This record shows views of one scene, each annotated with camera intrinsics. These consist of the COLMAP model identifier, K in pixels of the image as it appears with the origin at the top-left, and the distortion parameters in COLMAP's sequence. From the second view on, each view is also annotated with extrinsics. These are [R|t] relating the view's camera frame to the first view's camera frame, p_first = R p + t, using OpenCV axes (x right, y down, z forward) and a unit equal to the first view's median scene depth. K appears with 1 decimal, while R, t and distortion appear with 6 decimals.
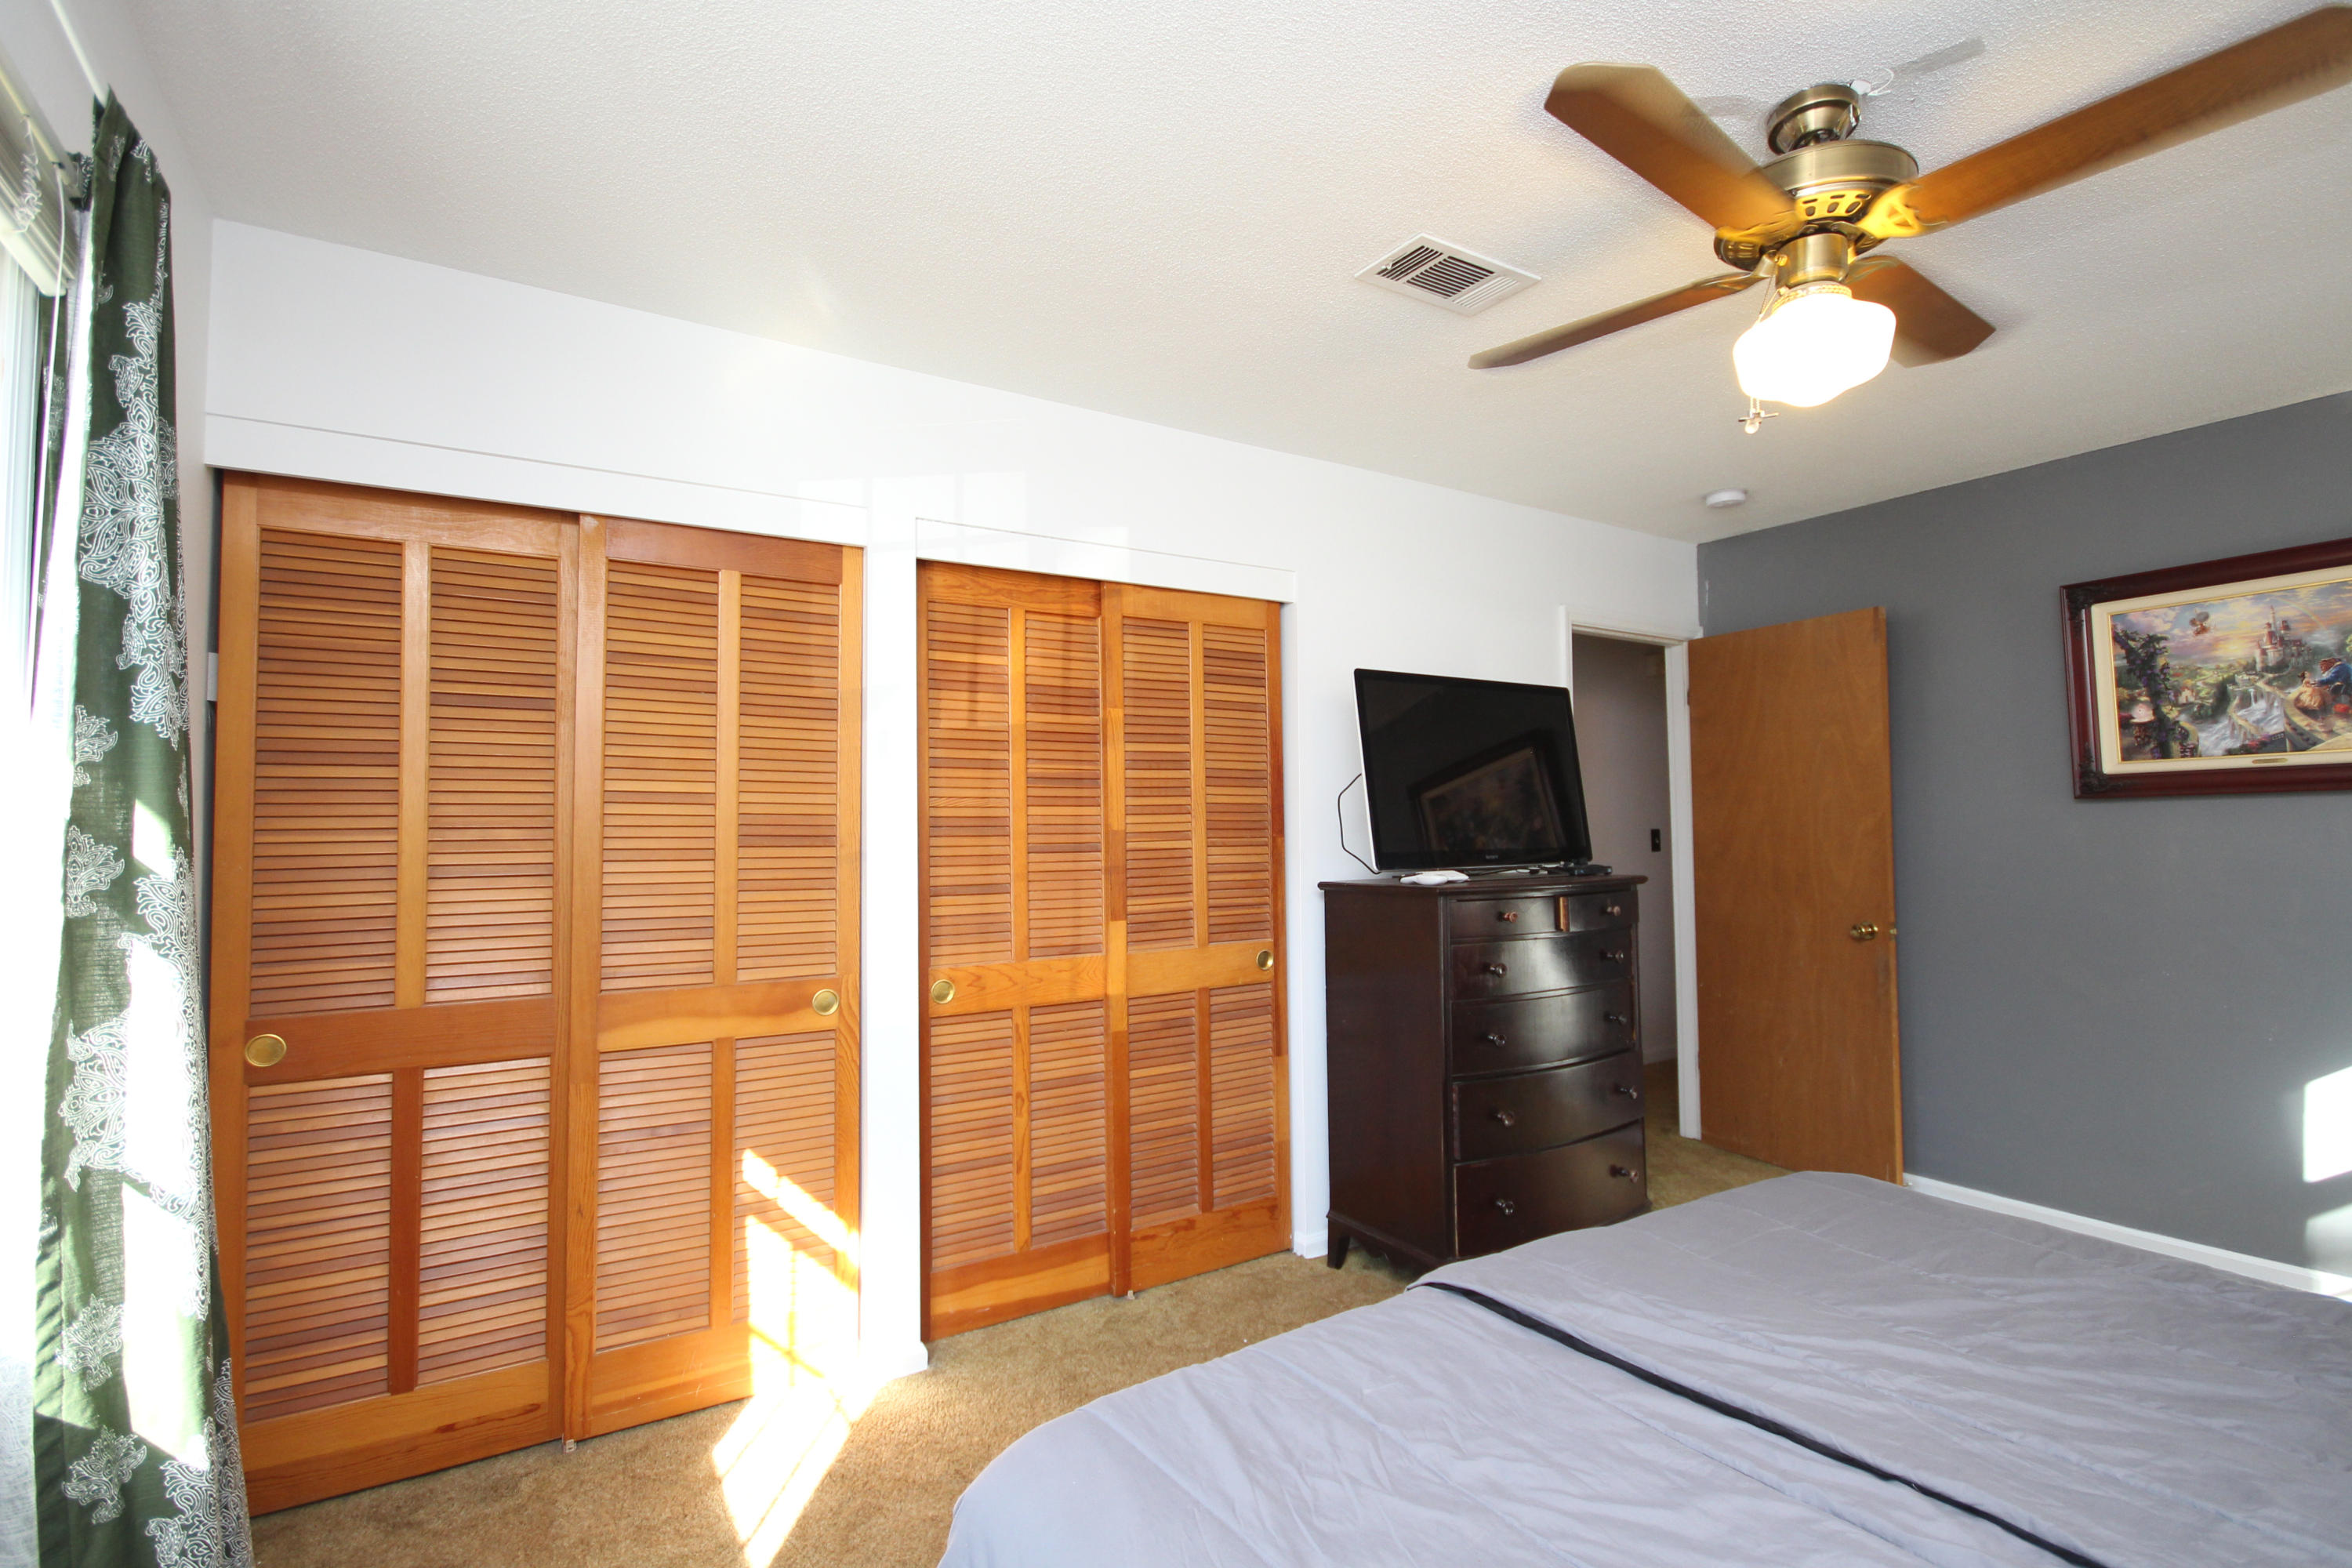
lens RADIAL K [[1106.0, 0, 1186.2], [0, 1106.0, 788.9], [0, 0, 1]] dist [-0.003393, -0.000550]
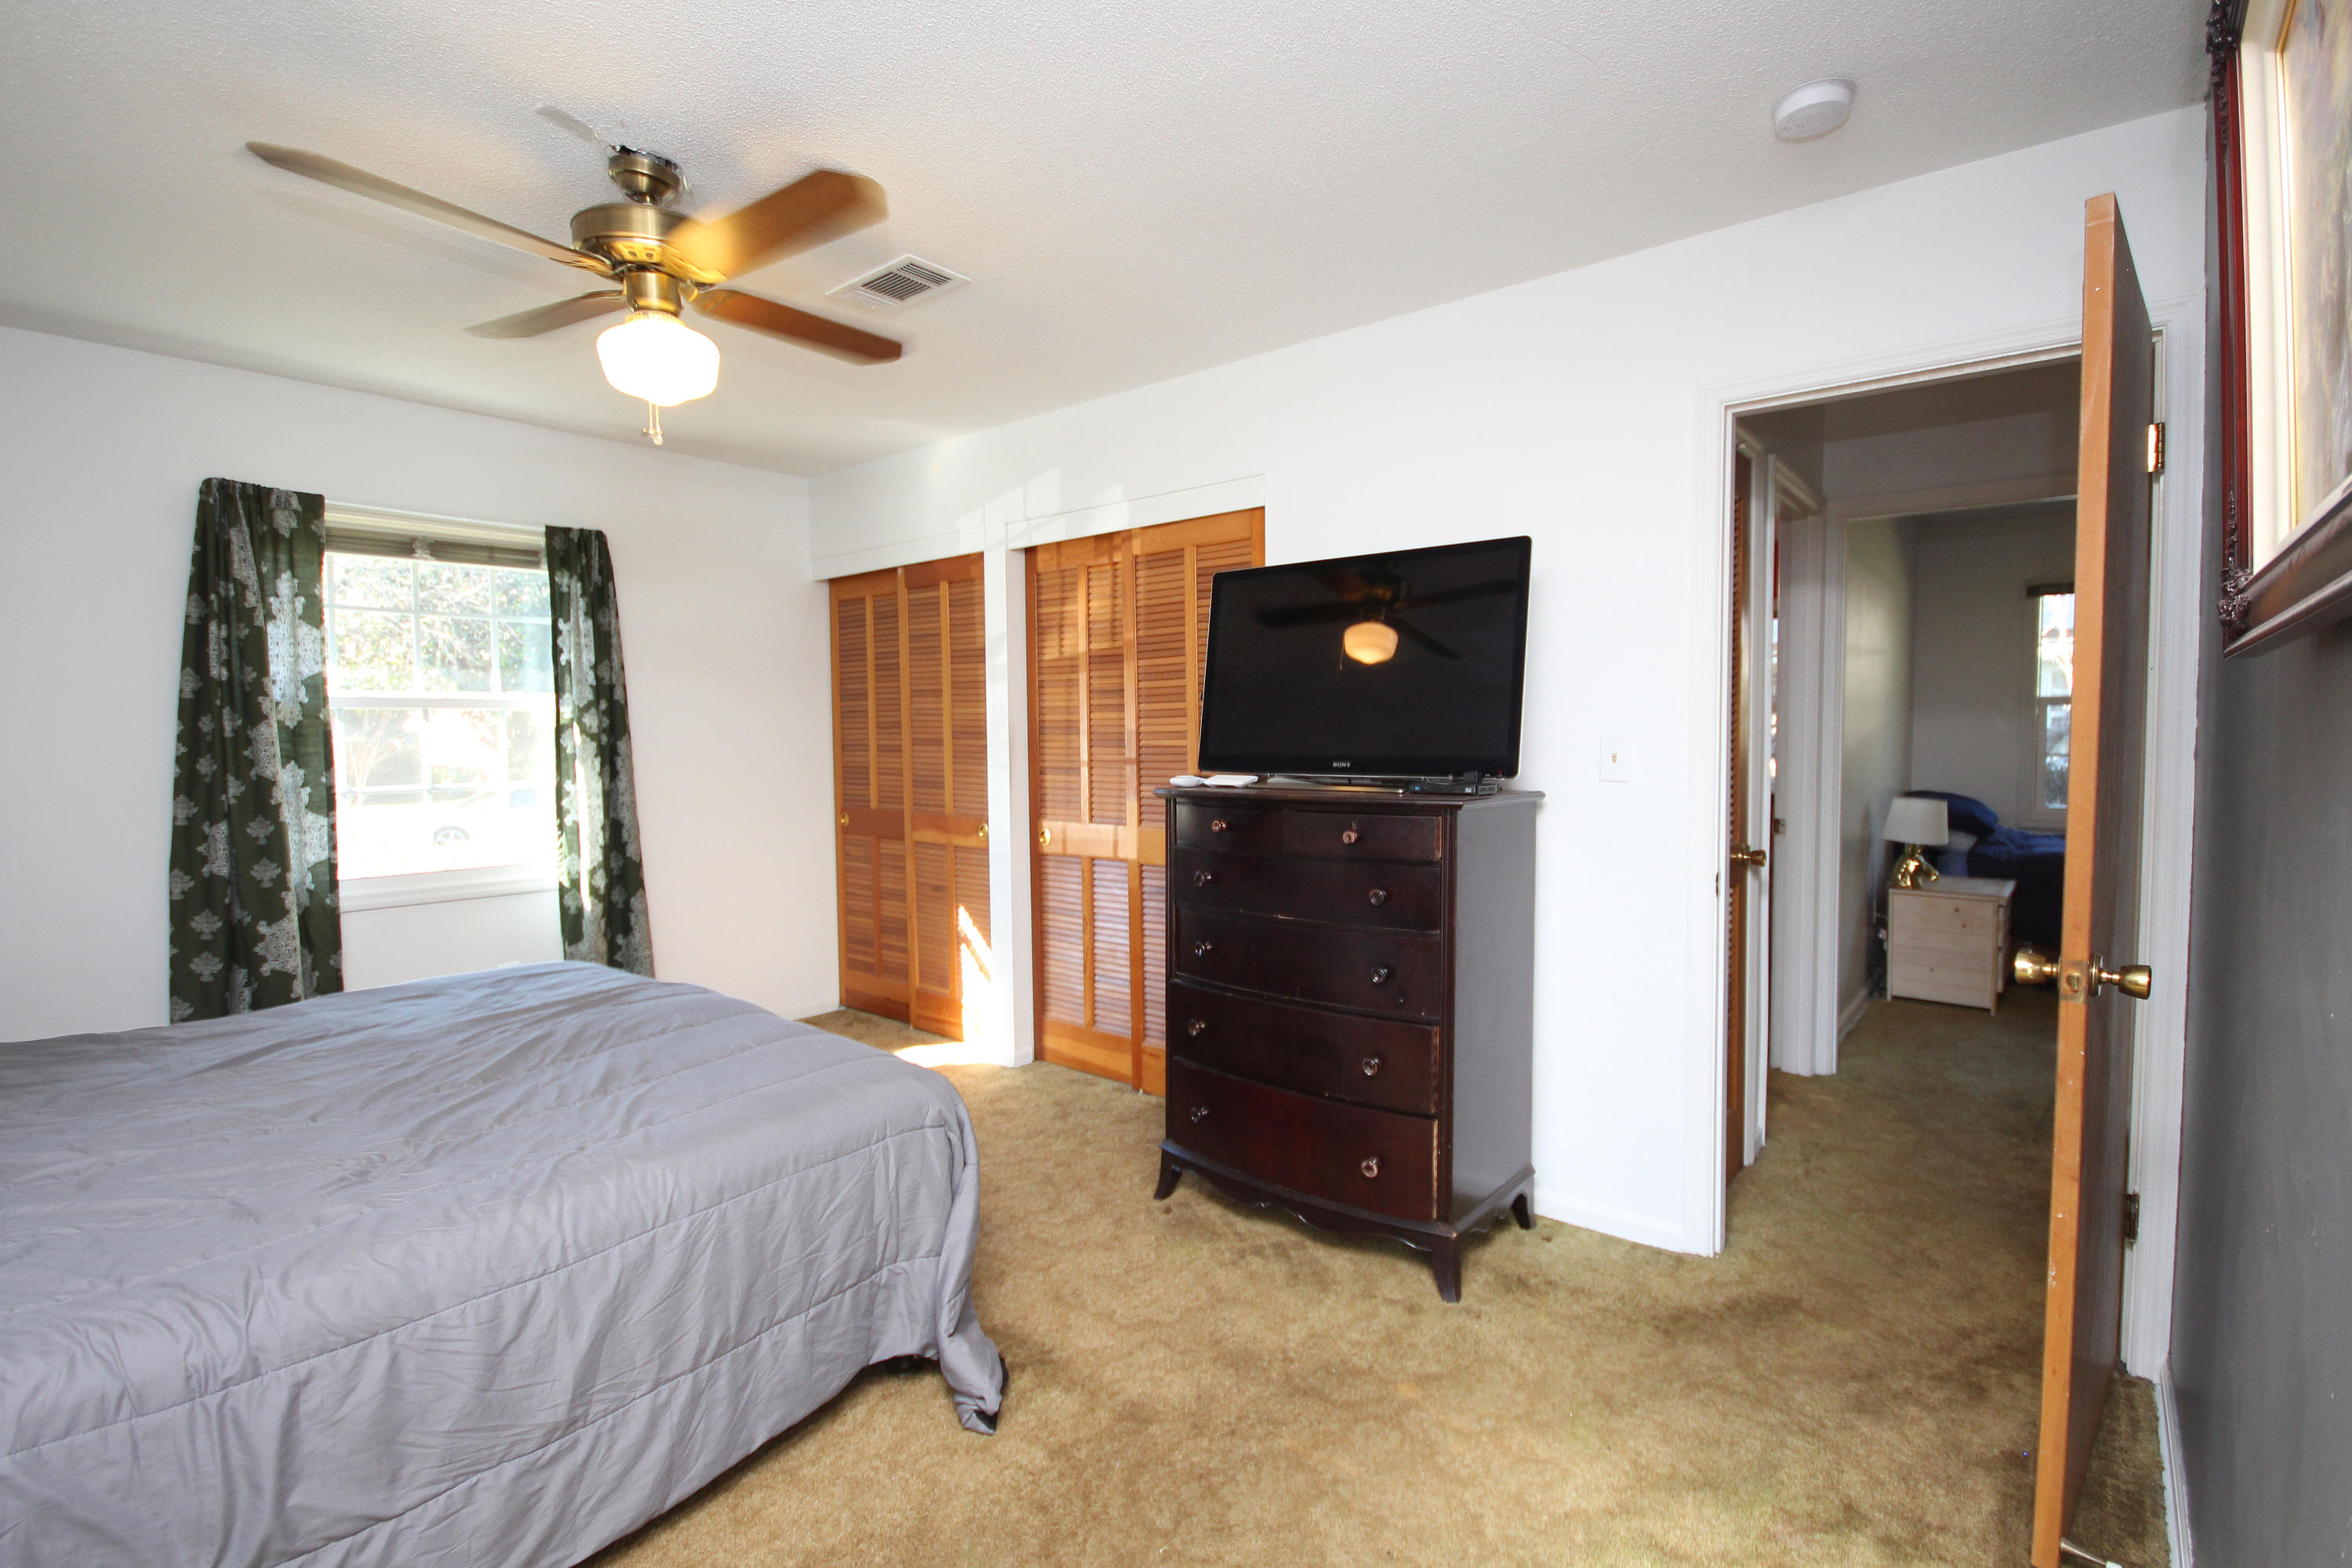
lens RADIAL K [[1106.0, 0, 1186.2], [0, 1106.0, 788.9], [0, 0, 1]] dist [-0.003393, -0.000550]
pose [[0.298535, 0.061369, -0.952424, 0.497499], [0.037669, 0.996395, 0.076009, 0.004447], [0.953655, -0.058569, 0.295147, 0.294433]]
